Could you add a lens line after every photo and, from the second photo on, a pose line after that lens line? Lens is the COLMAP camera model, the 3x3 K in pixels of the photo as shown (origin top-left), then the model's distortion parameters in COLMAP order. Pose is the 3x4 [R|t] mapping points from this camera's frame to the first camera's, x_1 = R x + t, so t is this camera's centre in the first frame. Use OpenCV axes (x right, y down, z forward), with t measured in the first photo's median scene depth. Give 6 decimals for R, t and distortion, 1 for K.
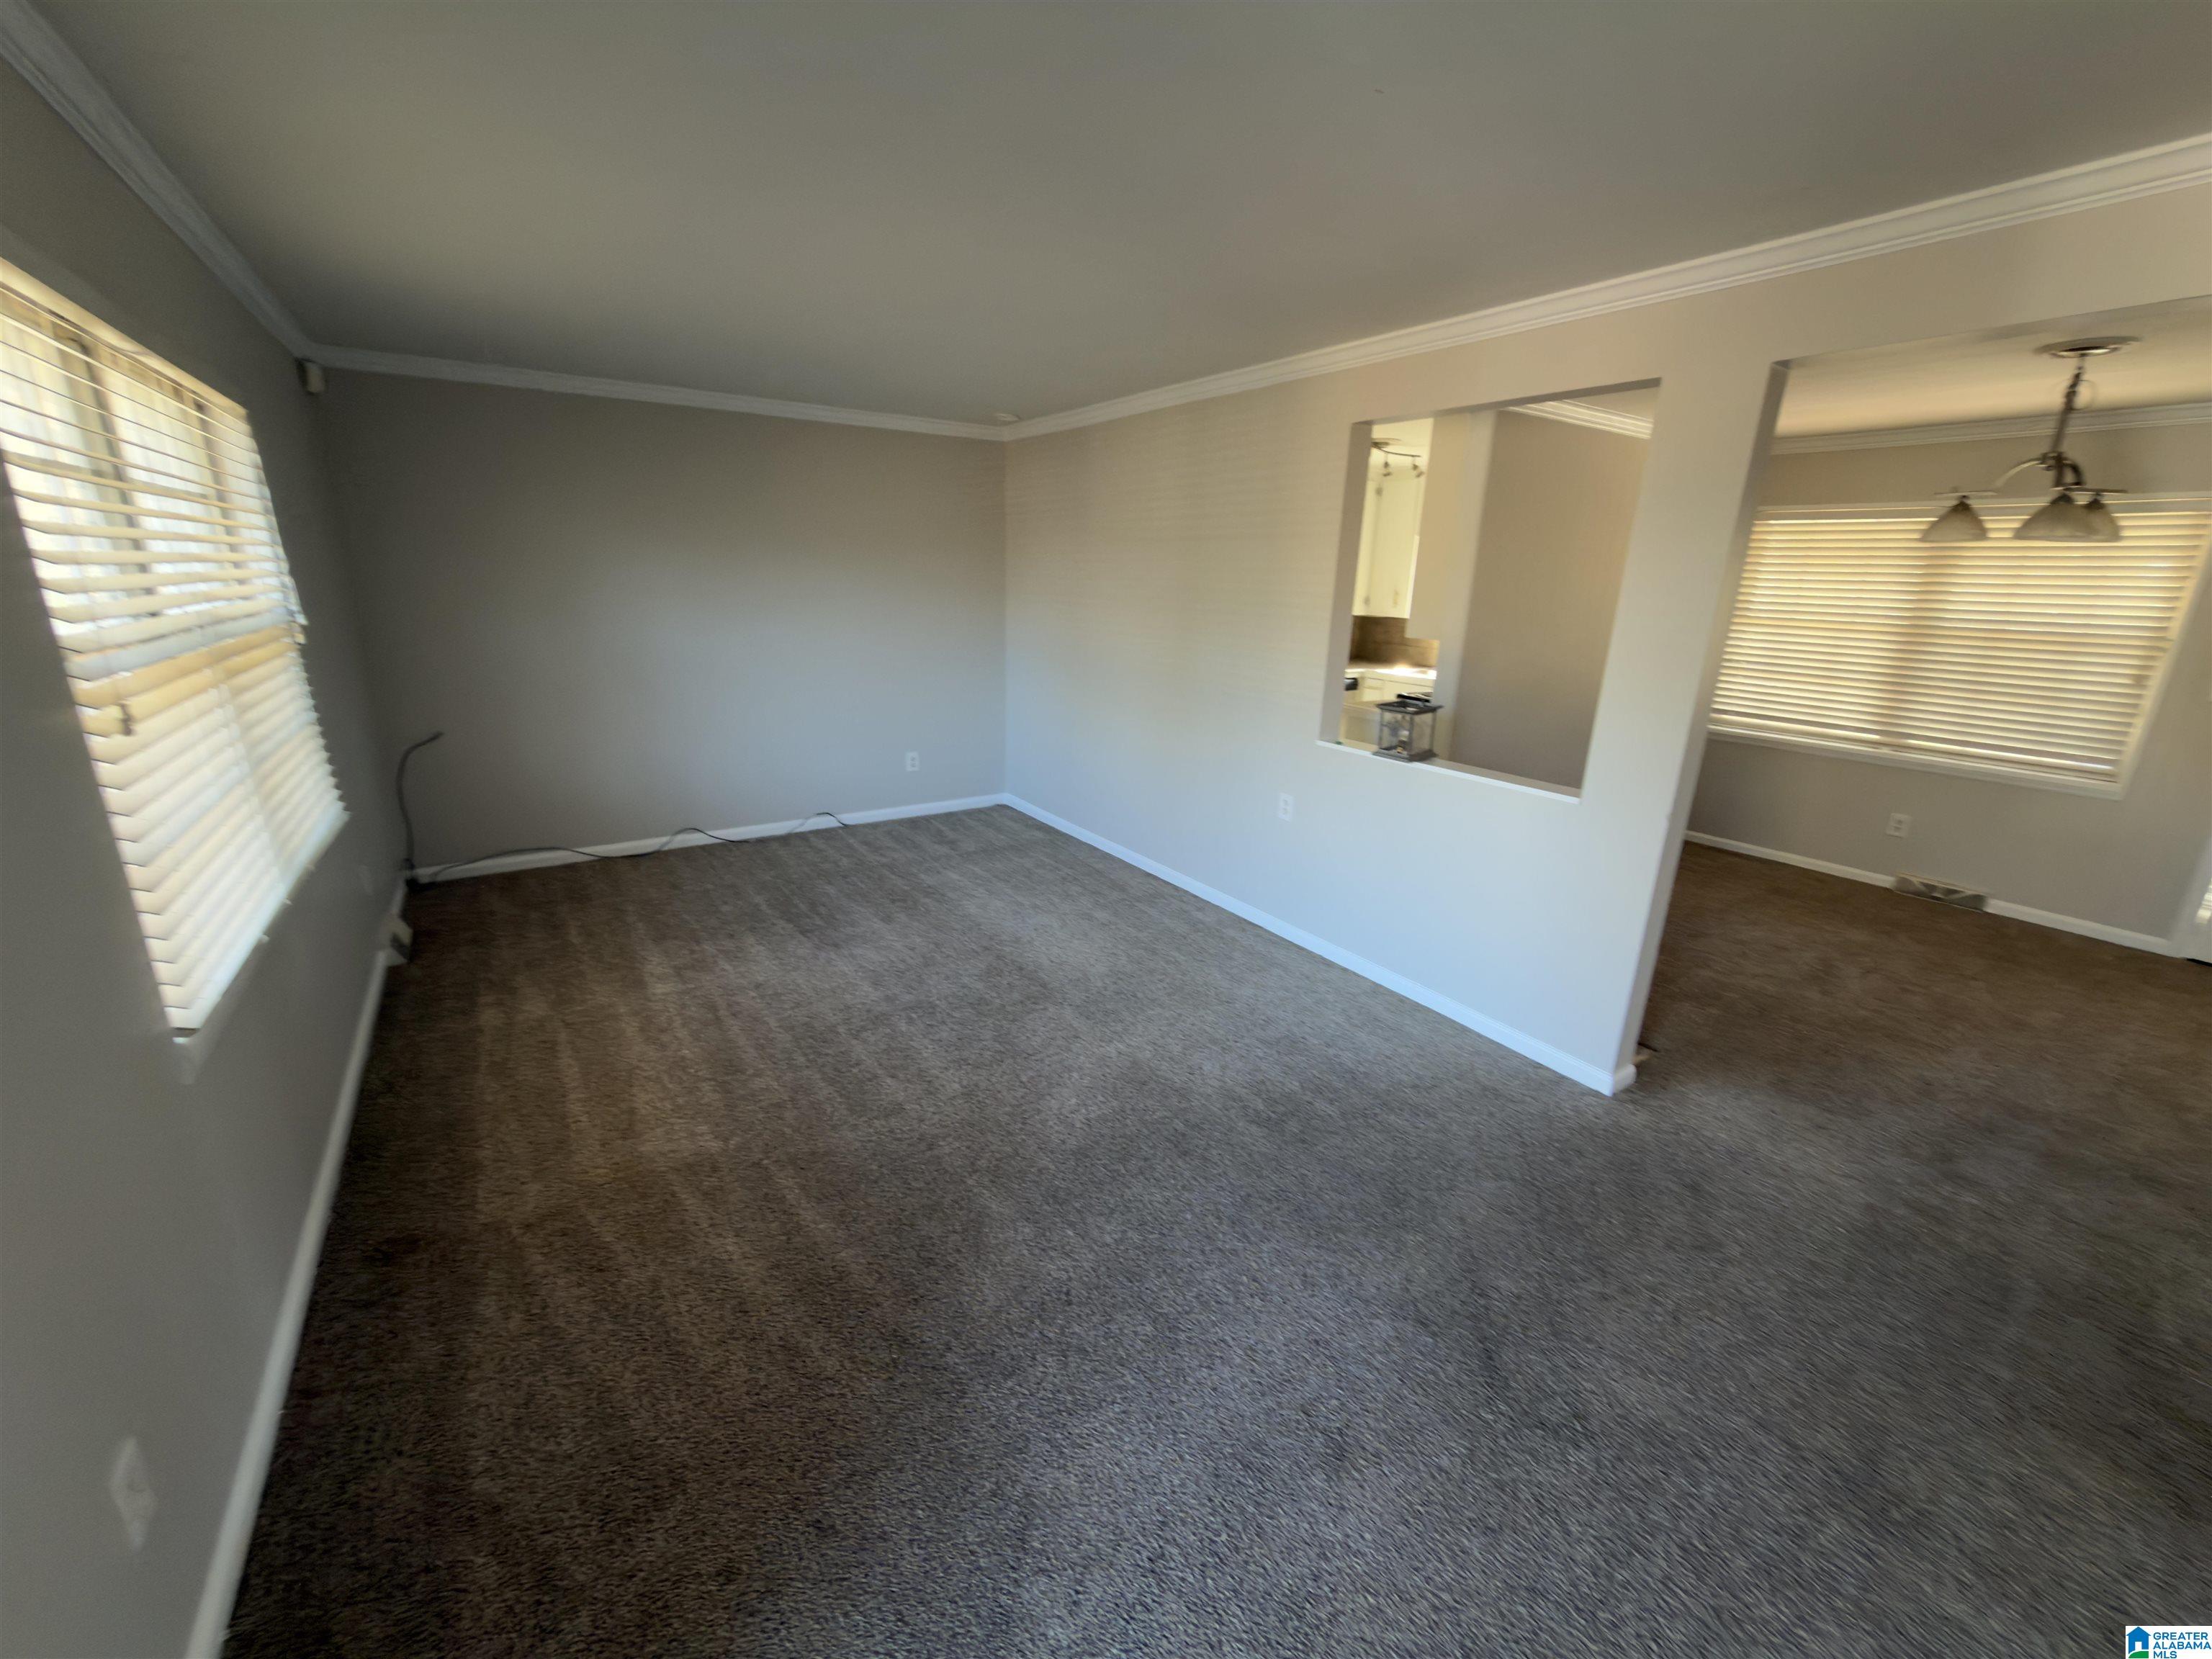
lens RADIAL K [[884.7, 0, 1106.0], [0, 884.7, 829.5], [0, 0, 1]] dist [0.000085, -0.000027]
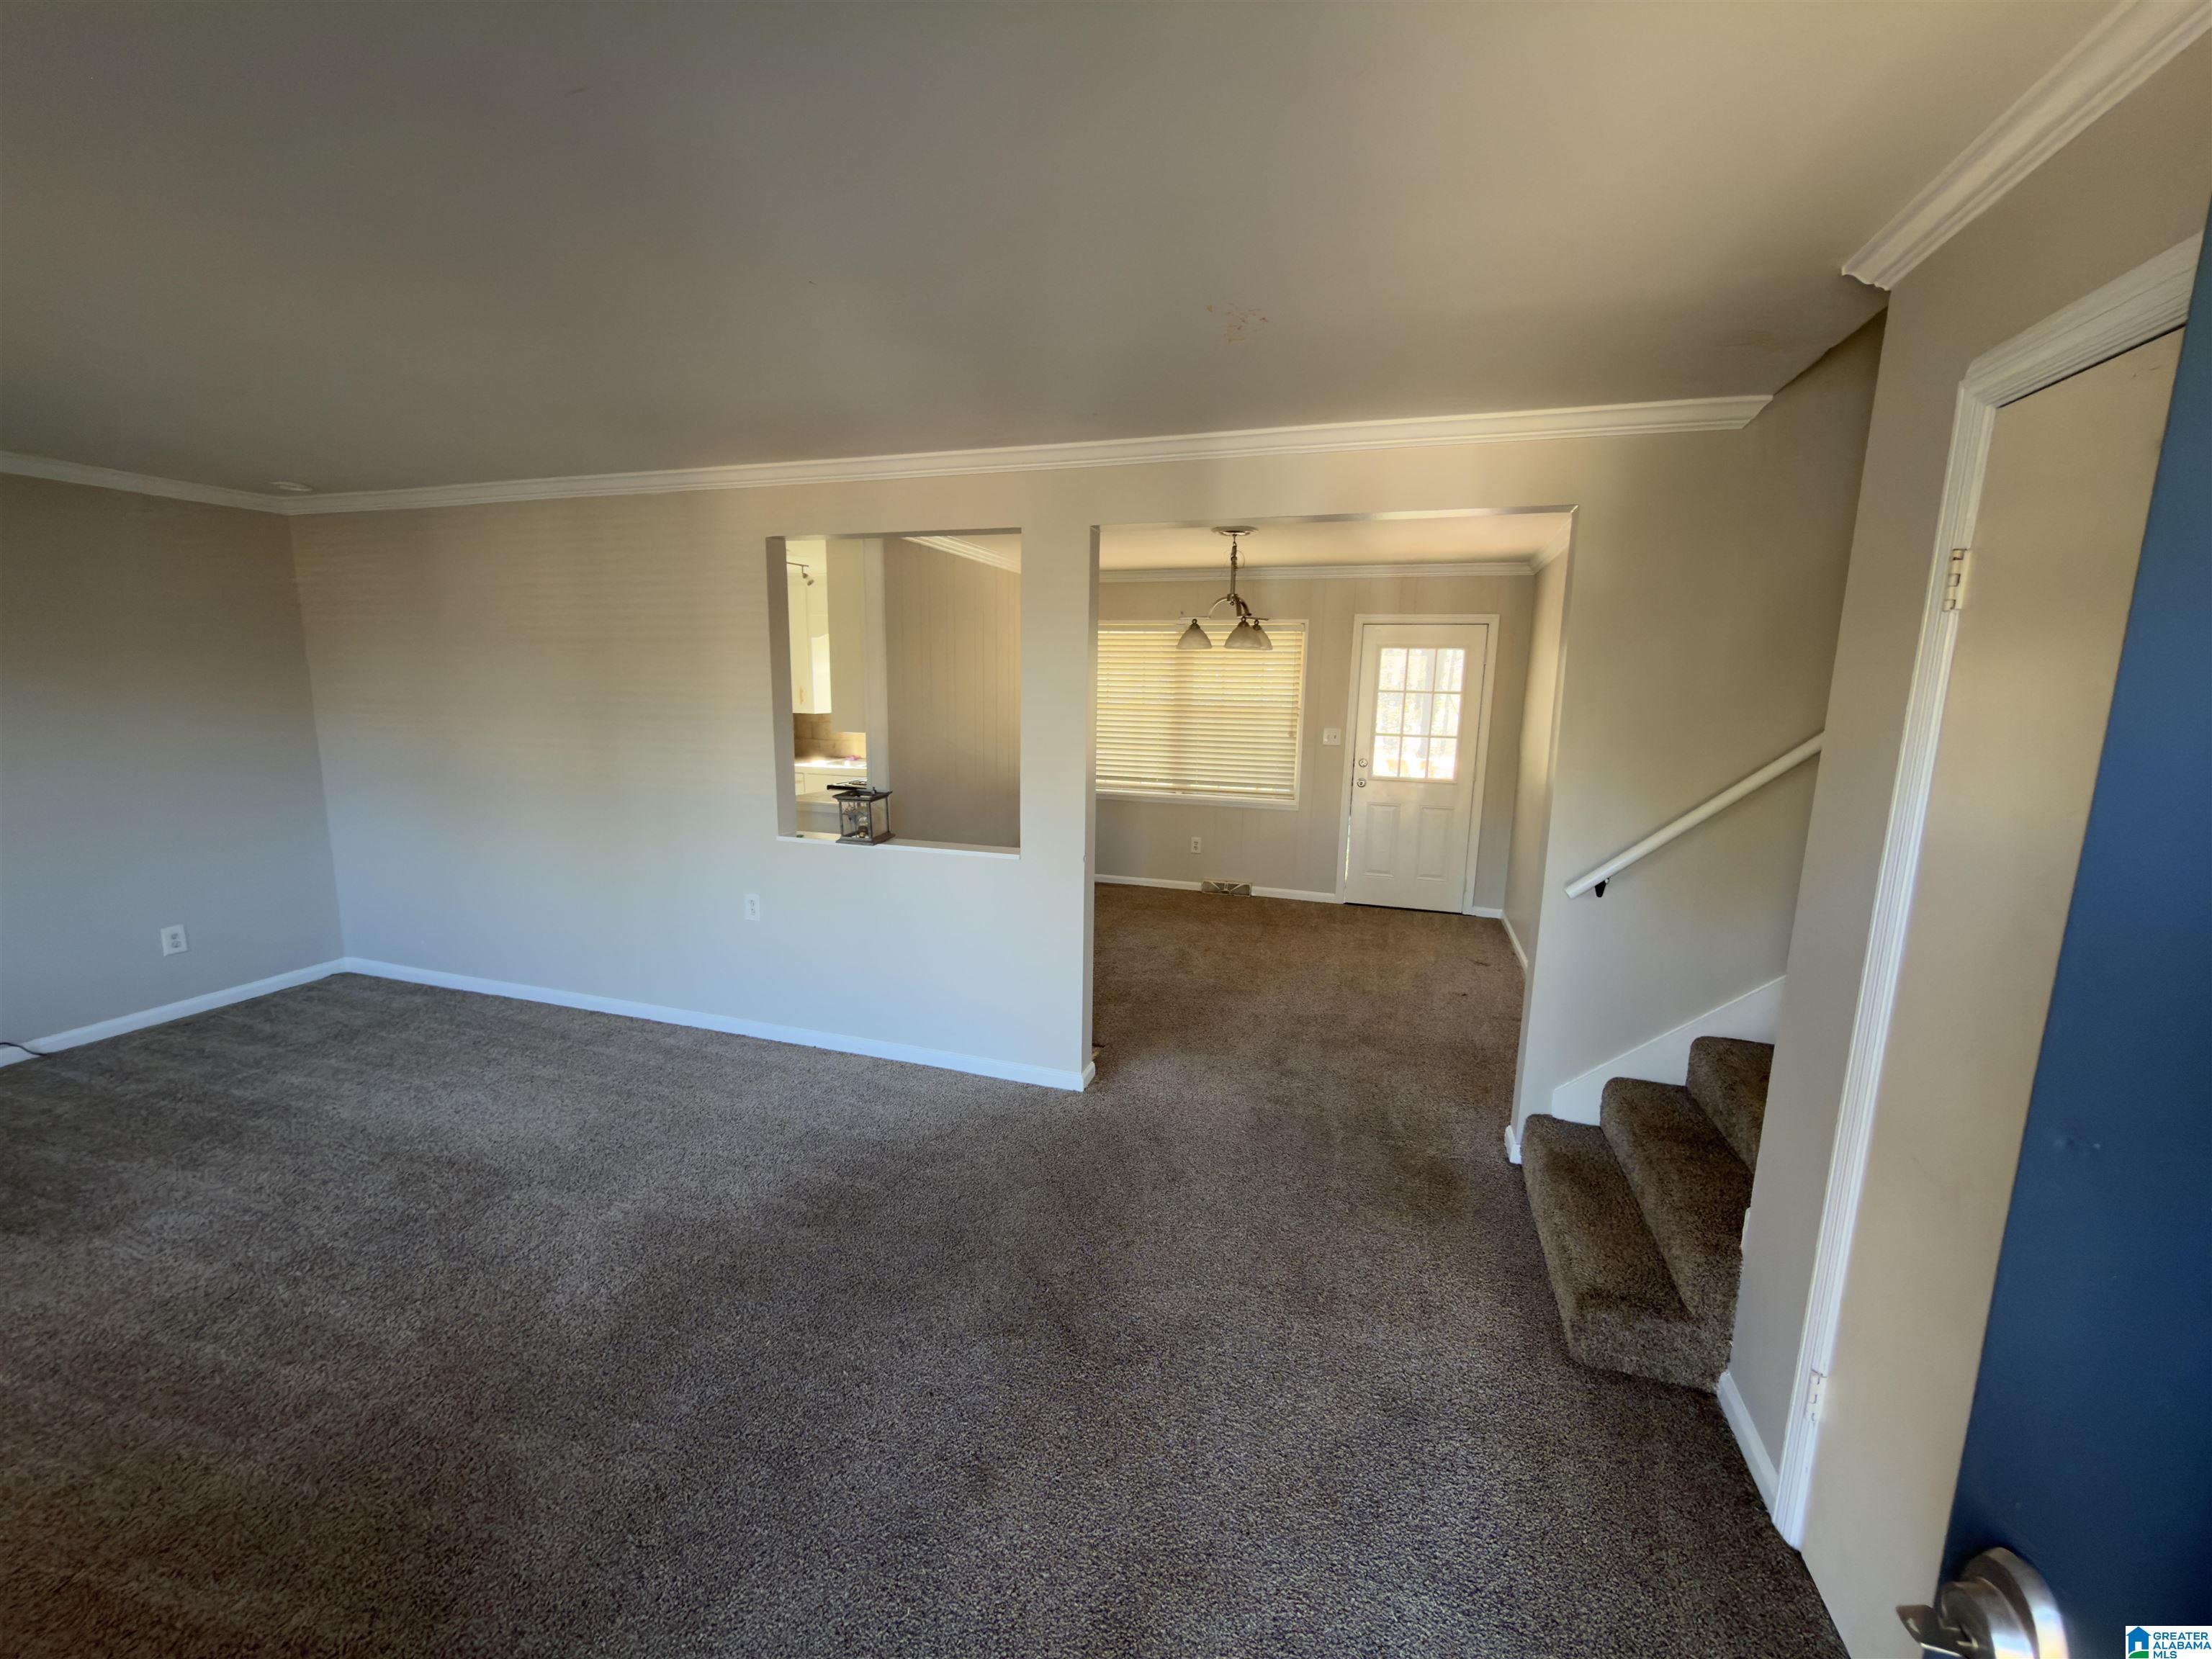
lens RADIAL K [[884.7, 0, 1106.0], [0, 884.7, 829.5], [0, 0, 1]] dist [0.000085, -0.000027]
pose [[0.782145, -0.120335, 0.611366, -0.093302], [0.181916, 0.982527, -0.039342, -0.000128], [-0.595949, 0.141989, 0.790370, -0.029238]]
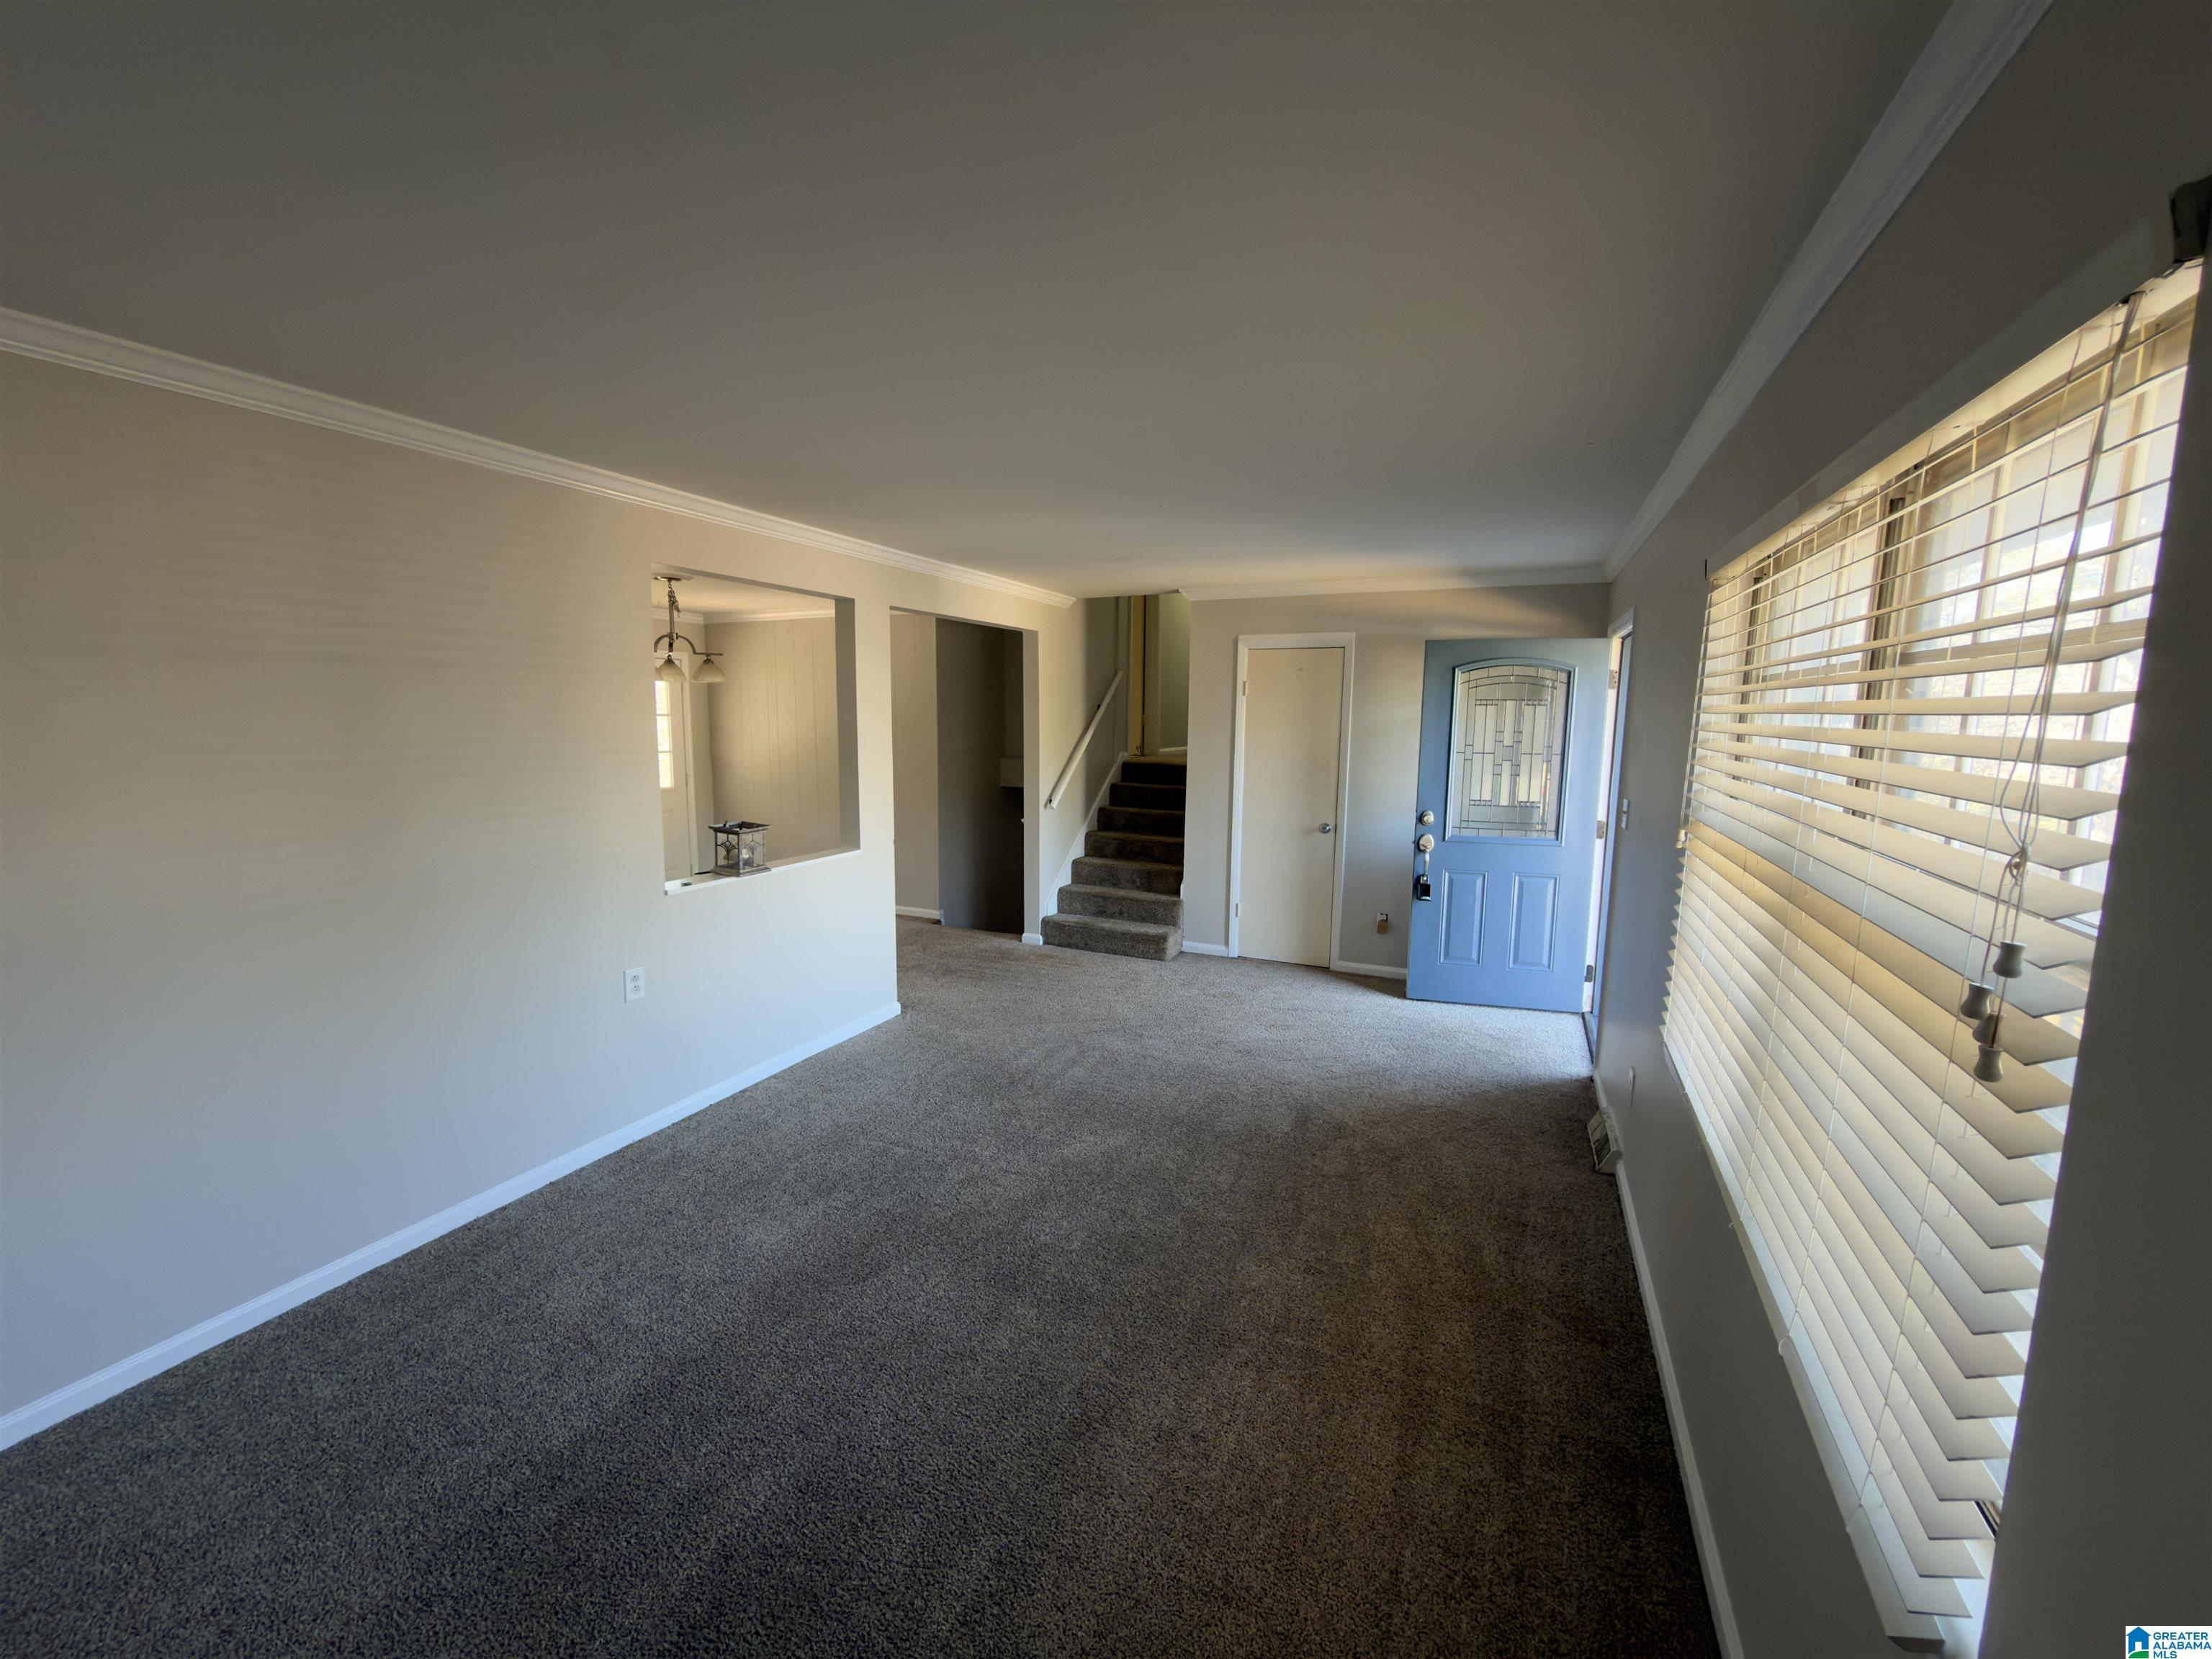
lens RADIAL K [[884.7, 0, 1106.0], [0, 884.7, 829.5], [0, 0, 1]] dist [0.000085, -0.000027]
pose [[-0.528137, -0.150256, 0.835760, -0.822290], [0.212094, 0.929684, 0.301170, -0.369623], [-0.822245, 0.336319, -0.459132, 1.118250]]
